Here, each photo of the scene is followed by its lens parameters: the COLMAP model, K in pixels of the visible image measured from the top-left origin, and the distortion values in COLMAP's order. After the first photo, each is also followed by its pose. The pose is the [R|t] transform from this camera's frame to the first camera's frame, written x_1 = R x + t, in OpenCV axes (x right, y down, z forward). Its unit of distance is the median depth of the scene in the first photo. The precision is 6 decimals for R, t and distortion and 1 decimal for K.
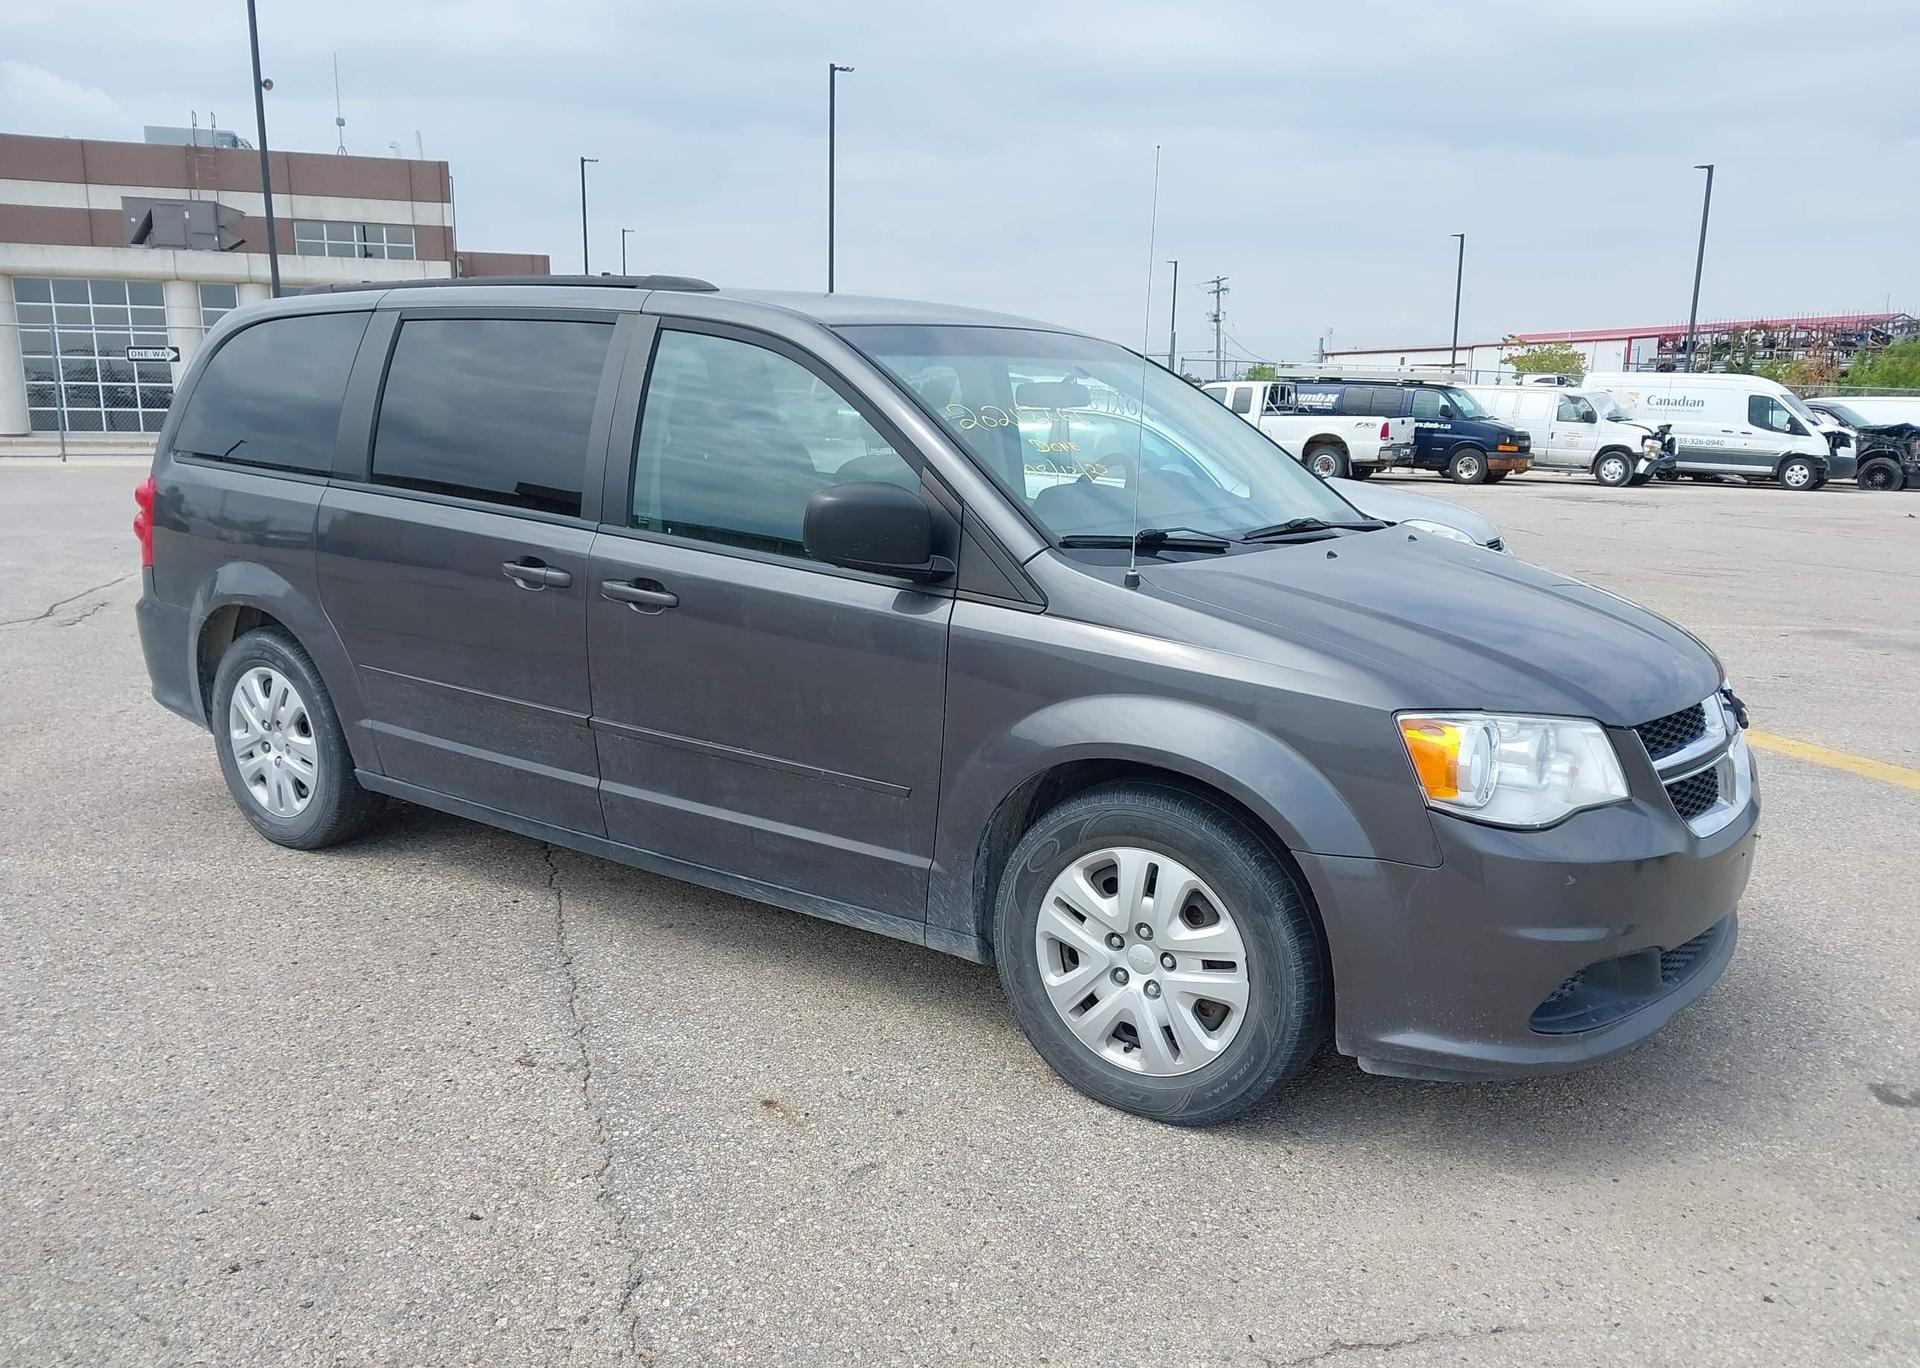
lens RADIAL K [[1487.2, 0, 960.3], [0, 1487.2, 728.7], [0, 0, 1]] dist [0.003597, 0.000347]
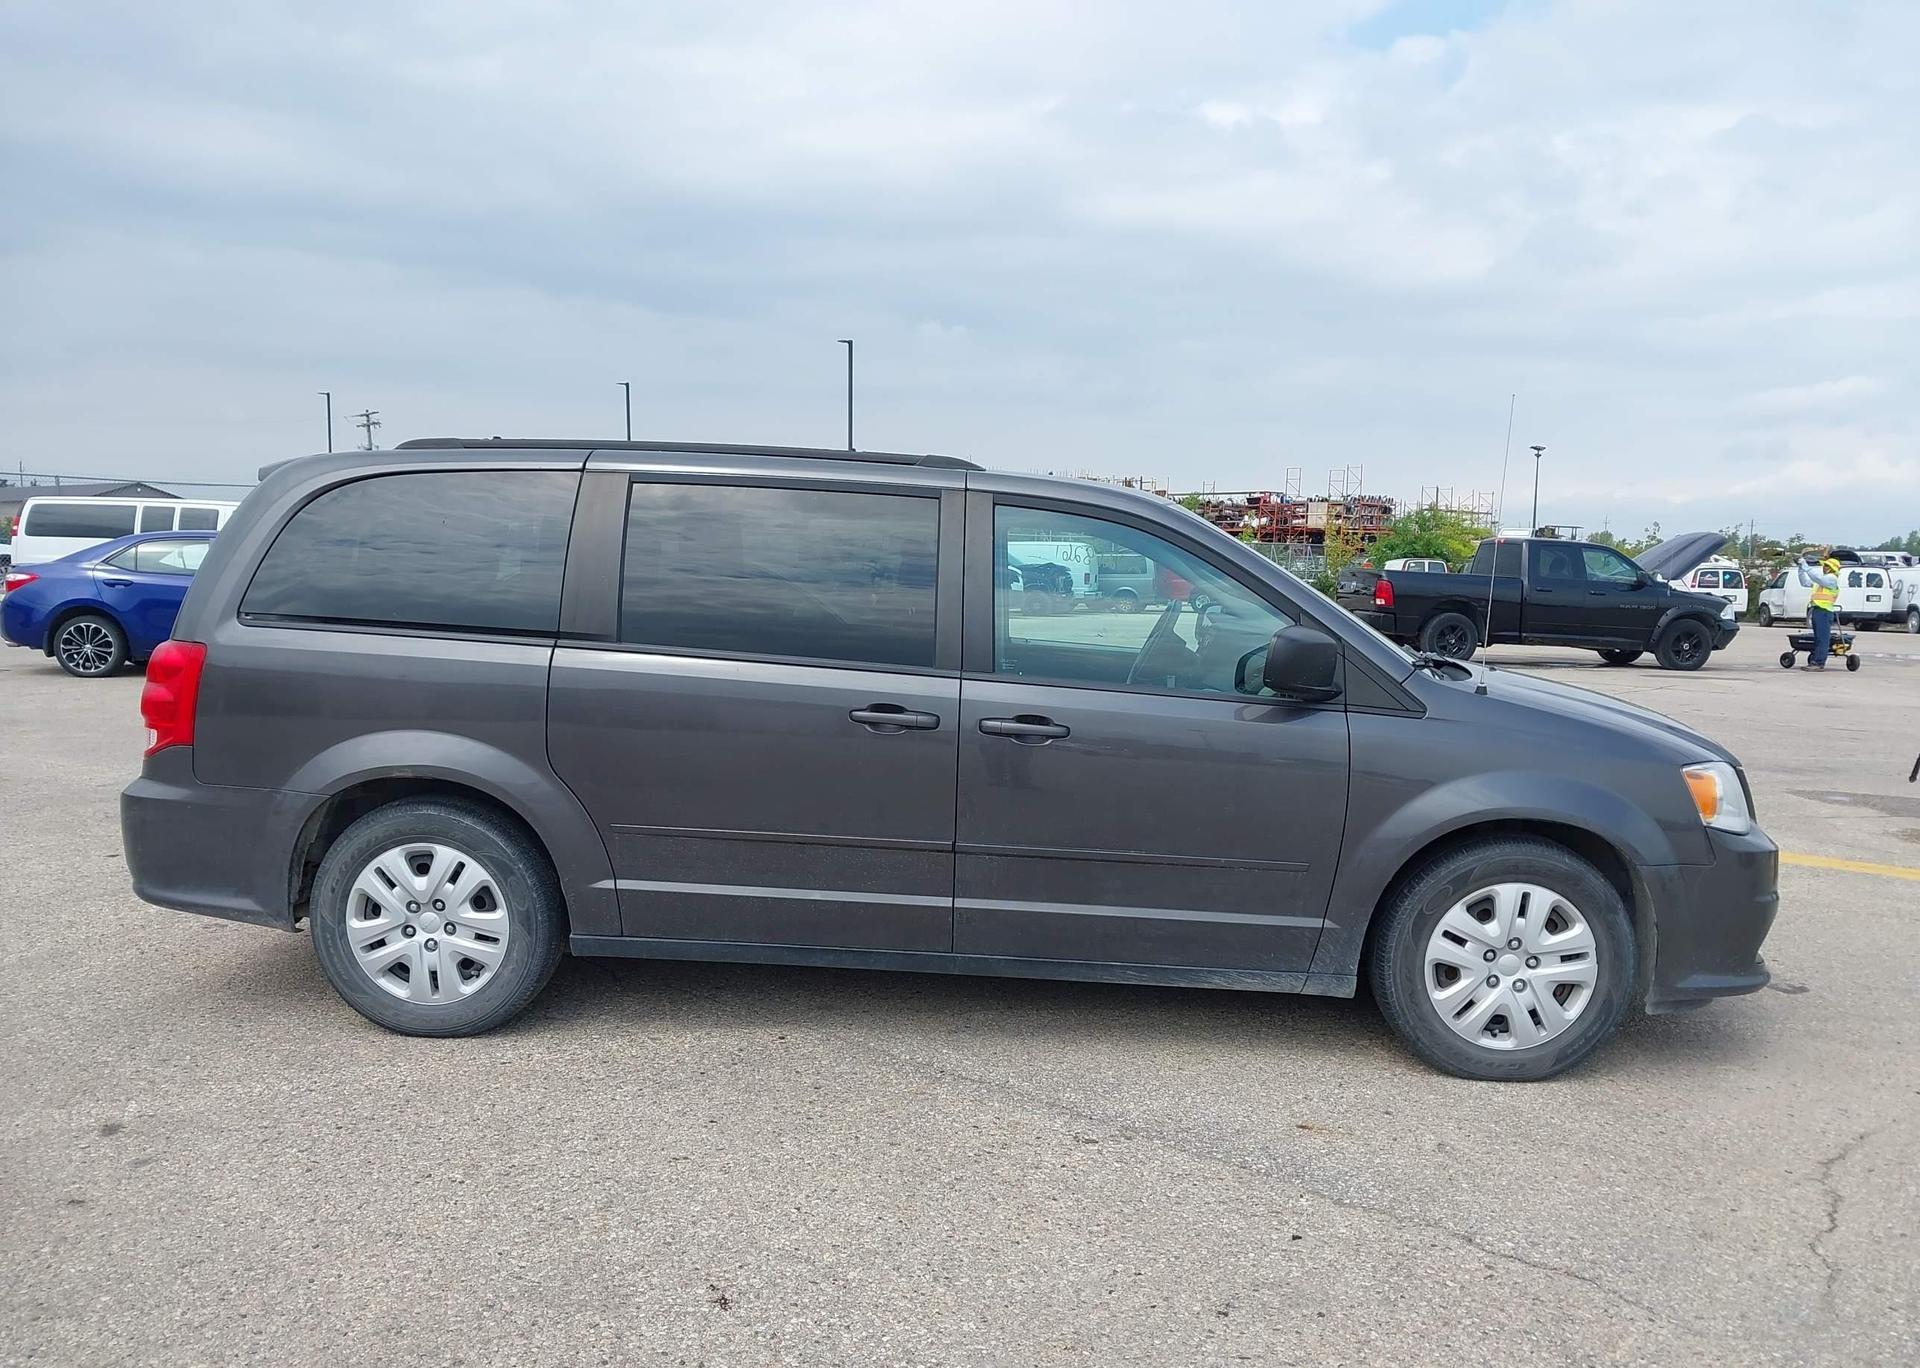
lens RADIAL K [[1487.2, 0, 960.3], [0, 1487.2, 728.7], [0, 0, 1]] dist [0.003597, 0.000347]
pose [[0.858325, -0.060264, 0.509555, -0.702857], [0.104875, 0.992719, -0.059251, -0.023845], [-0.502274, 0.104296, 0.858396, 0.033759]]
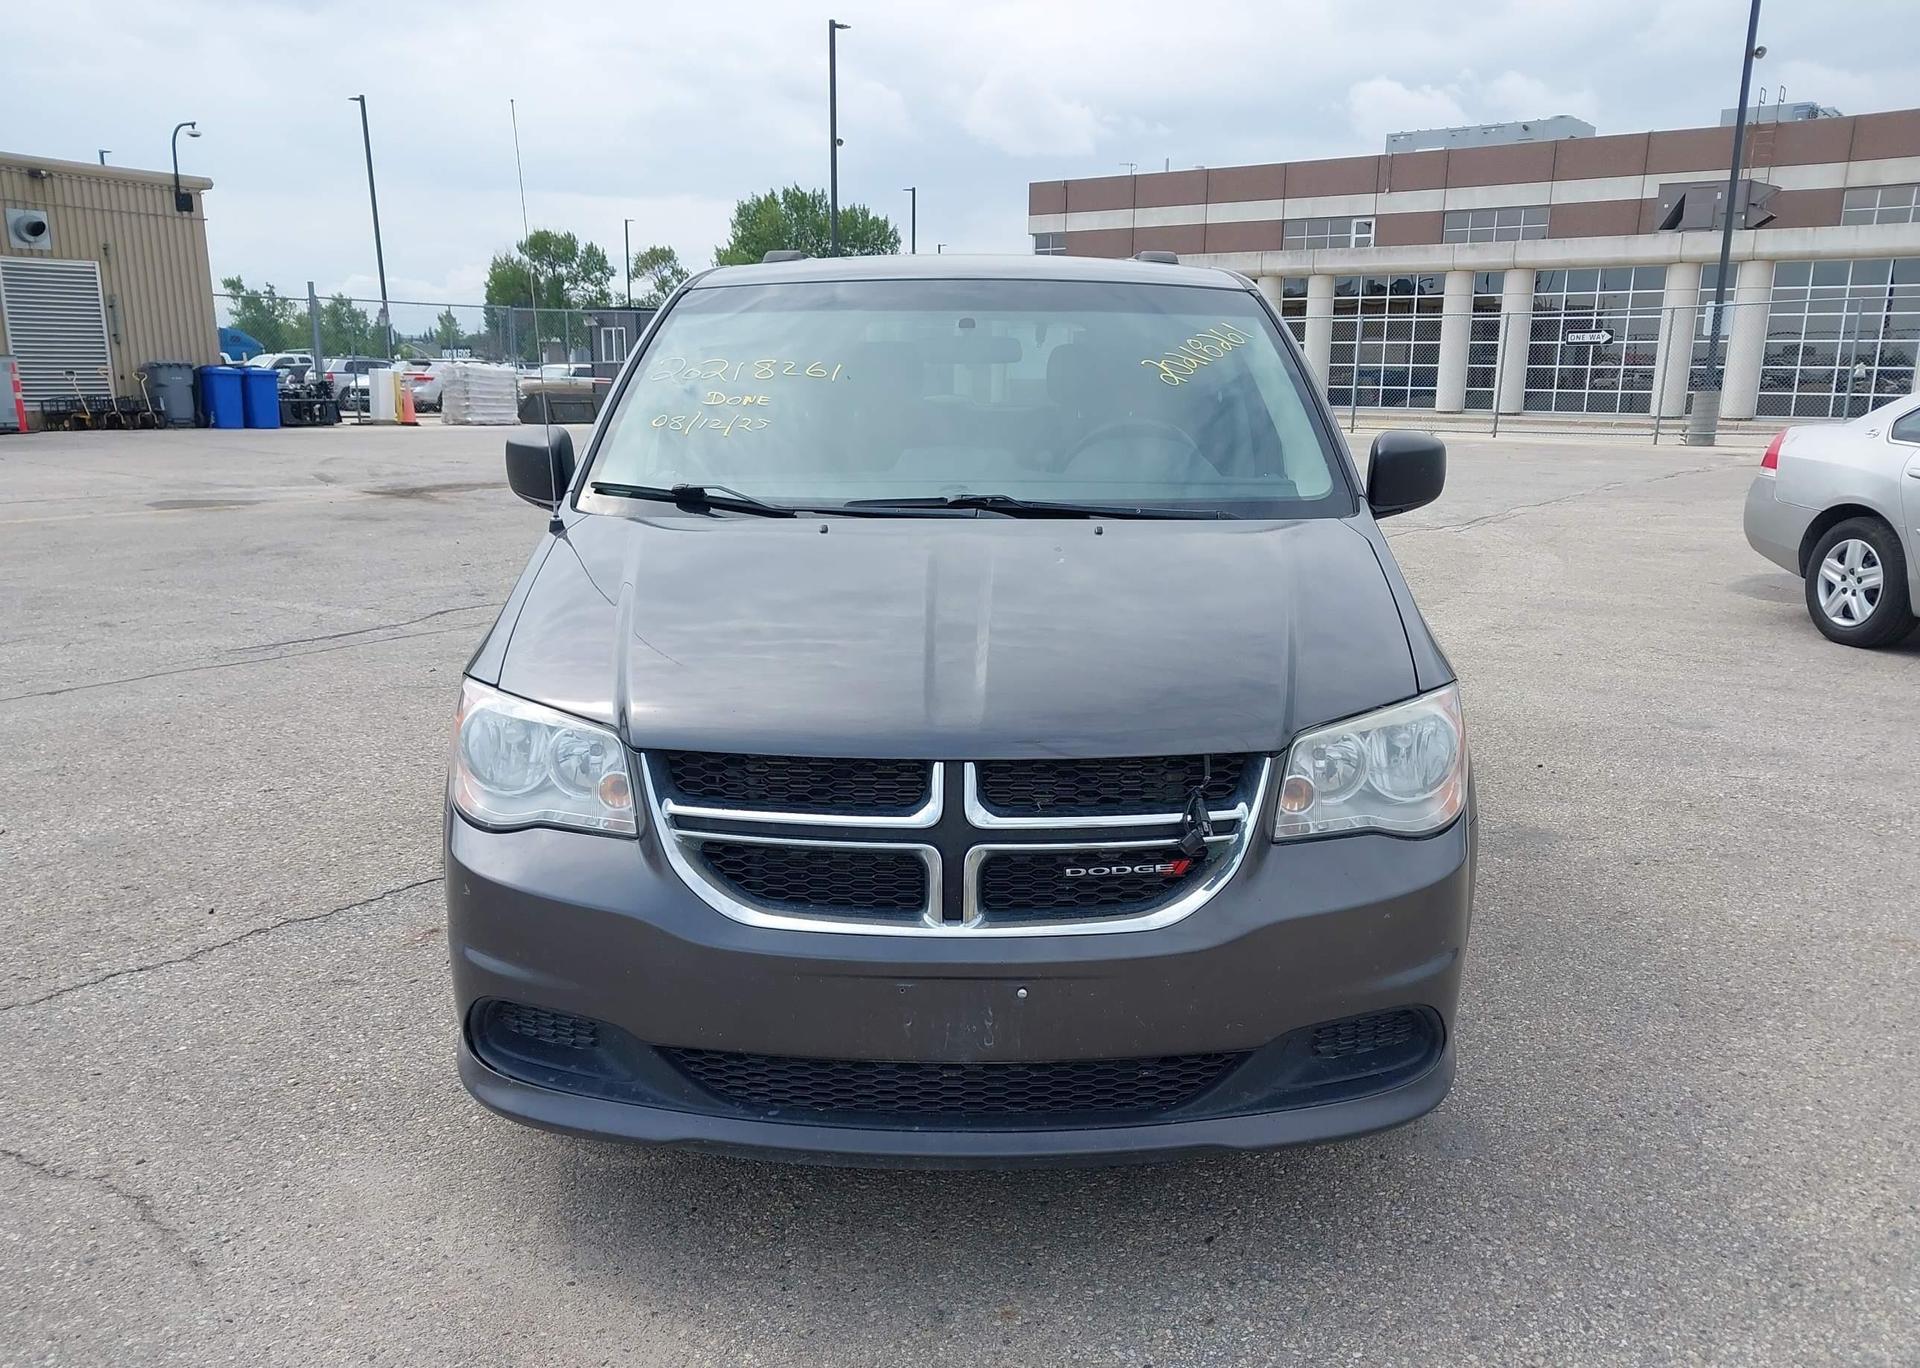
lens RADIAL K [[1487.2, 0, 960.3], [0, 1487.2, 728.7], [0, 0, 1]] dist [0.003597, 0.000347]
pose [[0.563541, 0.186217, -0.804826, 0.777564], [-0.177917, 0.978757, 0.101883, -0.081032], [0.806701, 0.085777, 0.584701, 0.441995]]
